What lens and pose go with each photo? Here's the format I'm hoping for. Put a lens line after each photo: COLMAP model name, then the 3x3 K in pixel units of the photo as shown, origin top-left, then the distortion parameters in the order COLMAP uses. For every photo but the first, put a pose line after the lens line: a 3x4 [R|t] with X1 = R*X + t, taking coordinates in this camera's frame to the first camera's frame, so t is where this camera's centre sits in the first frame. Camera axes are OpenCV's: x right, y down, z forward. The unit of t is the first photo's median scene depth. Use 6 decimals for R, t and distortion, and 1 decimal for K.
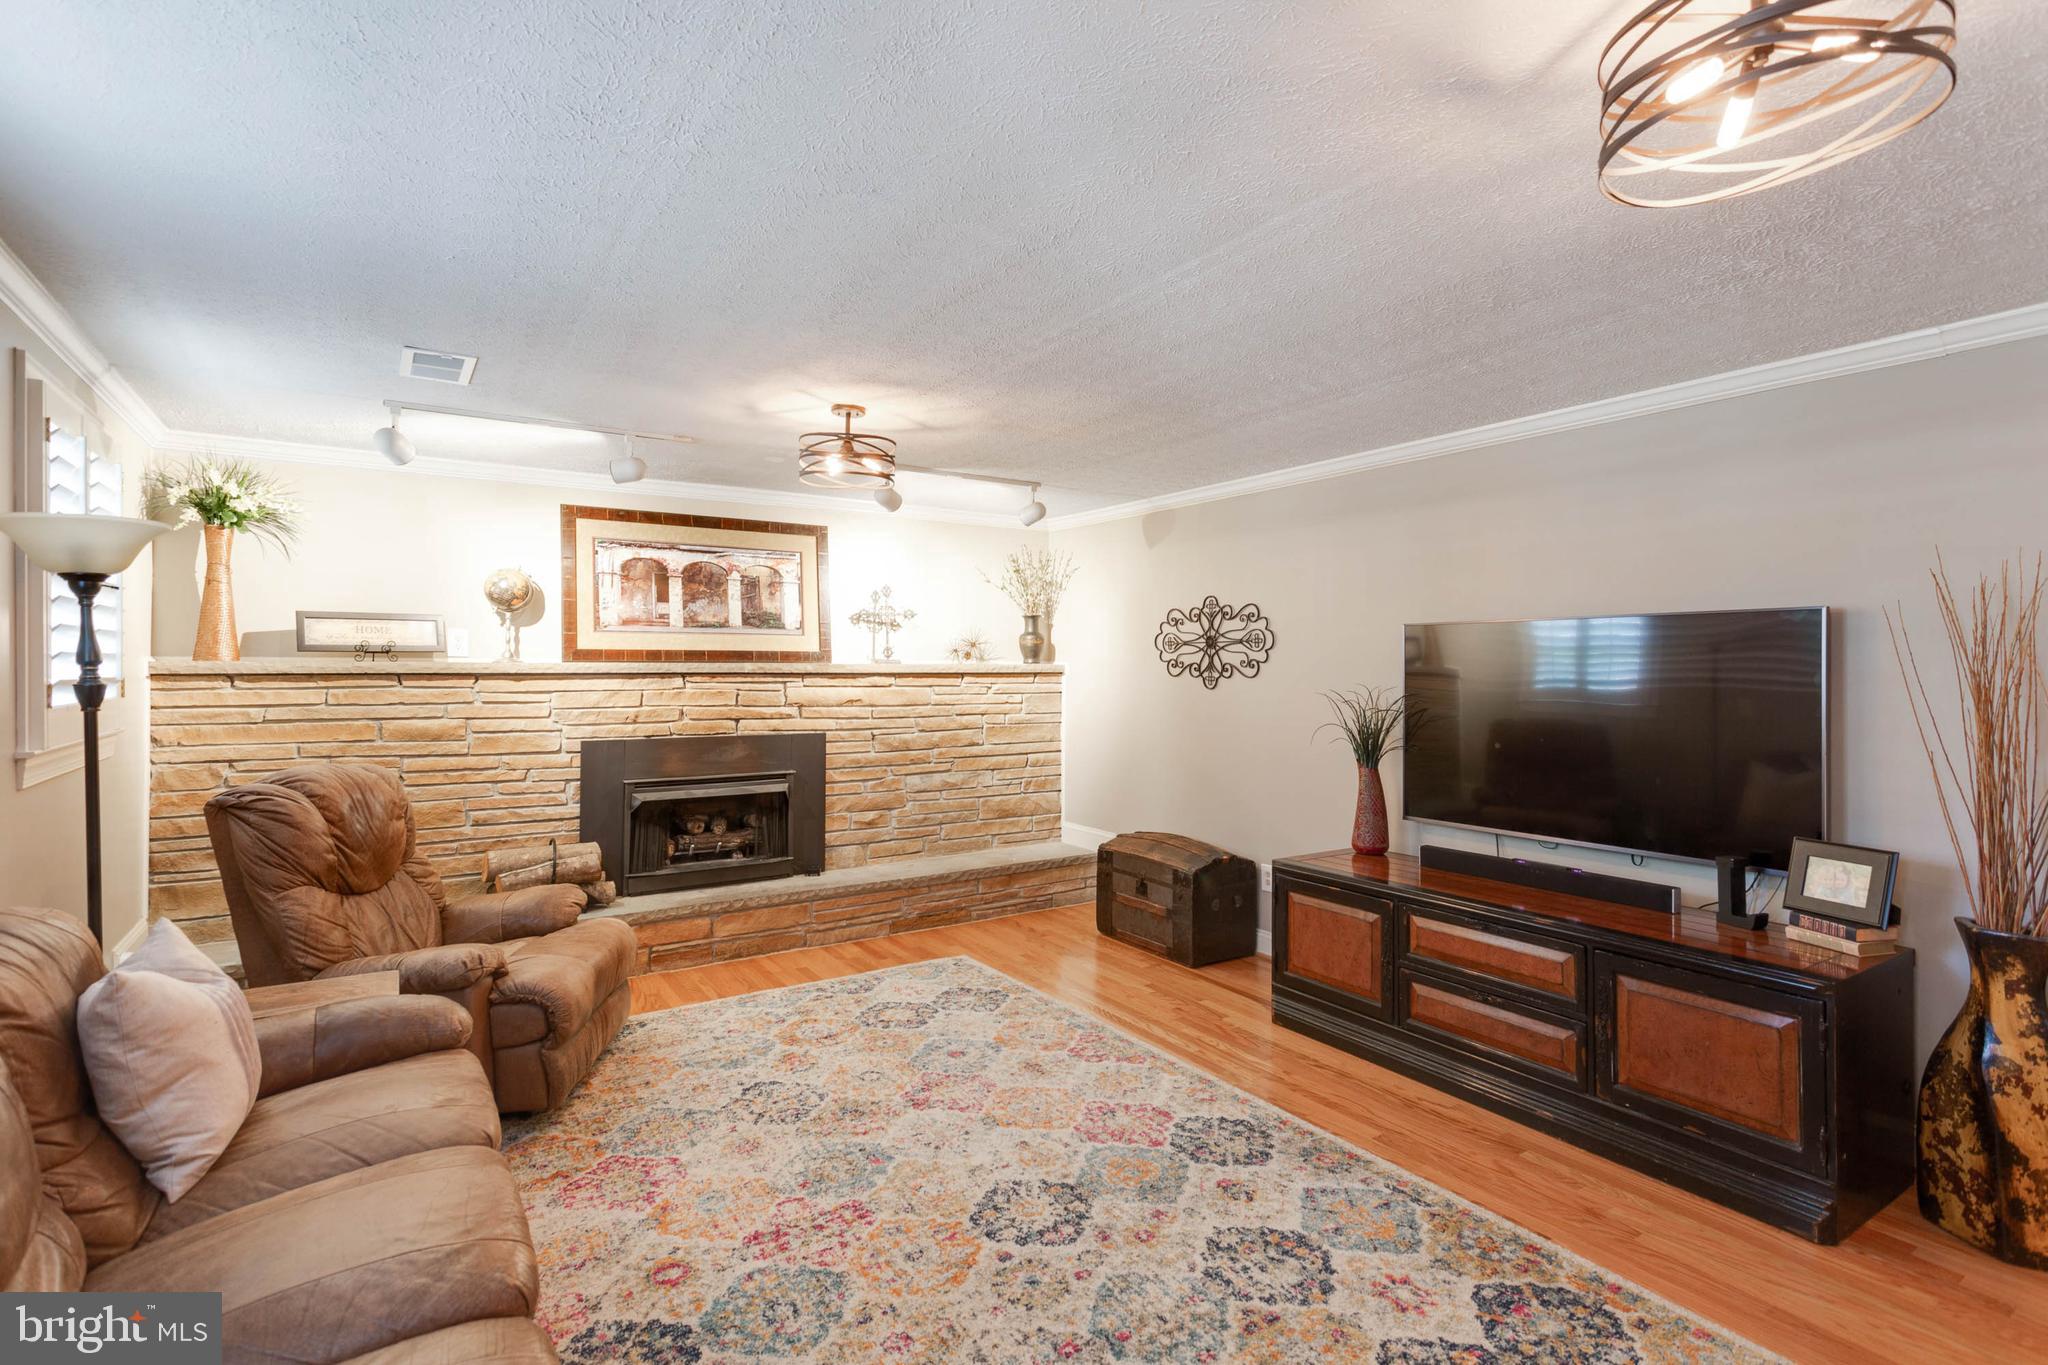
lens RADIAL K [[973.5, 0, 1024.9], [0, 973.5, 669.9], [0, 0, 1]] dist [0.002741, 0.002553]
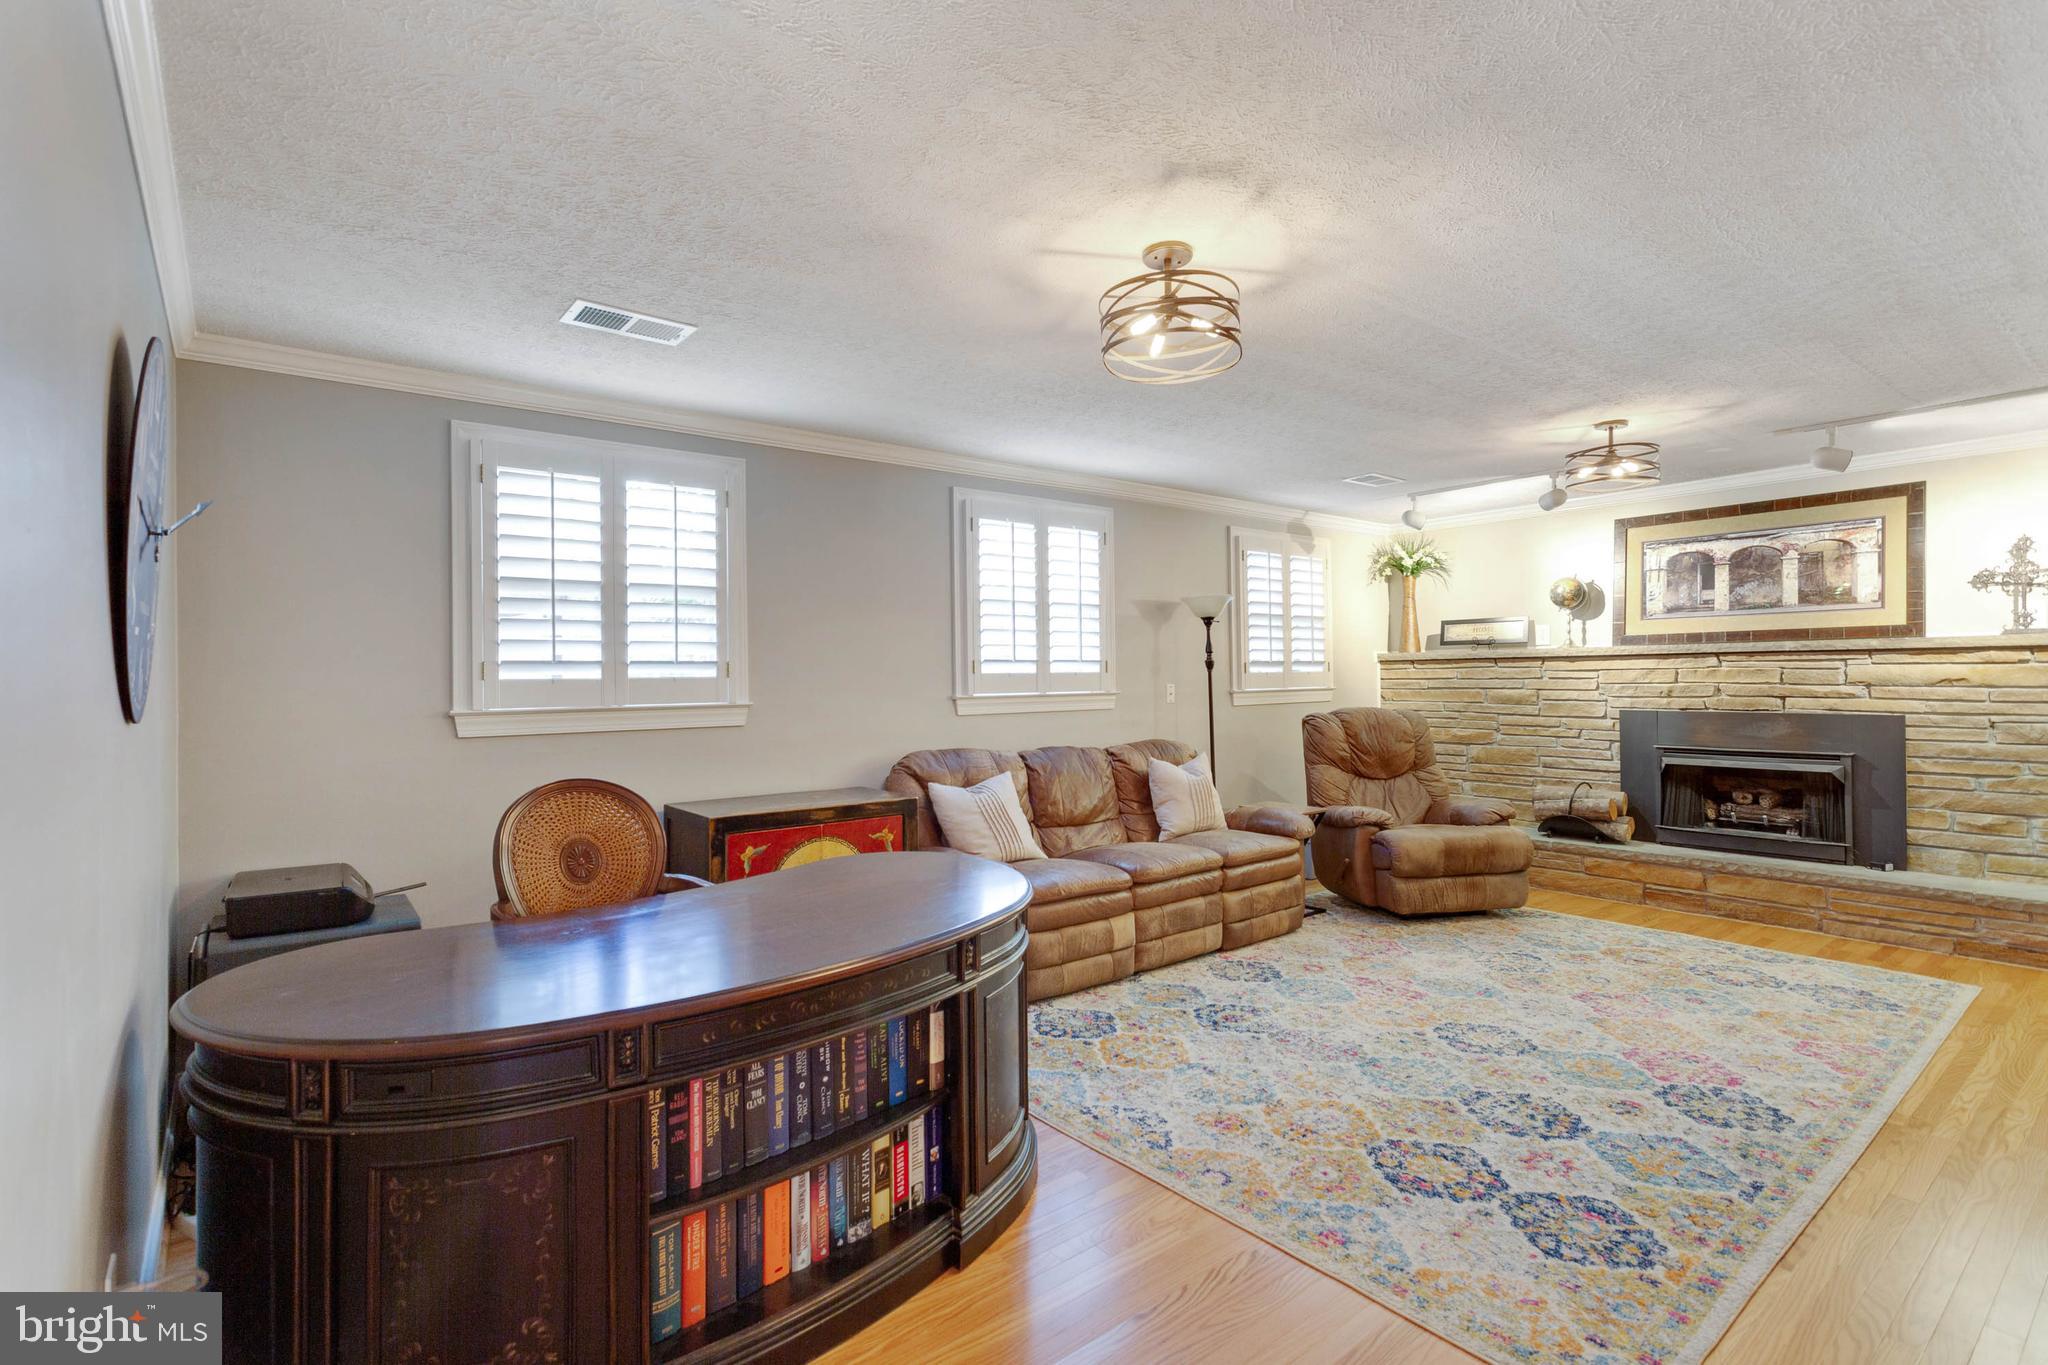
lens RADIAL K [[973.5, 0, 1033.0], [0, 973.5, 685.3], [0, 0, 1]] dist [0.002741, 0.002553]
pose [[0.103187, 0.003979, -0.994654, 0.691403], [0.010369, 0.999933, 0.005076, 0.027506], [0.994608, -0.010838, 0.103138, 0.130338]]
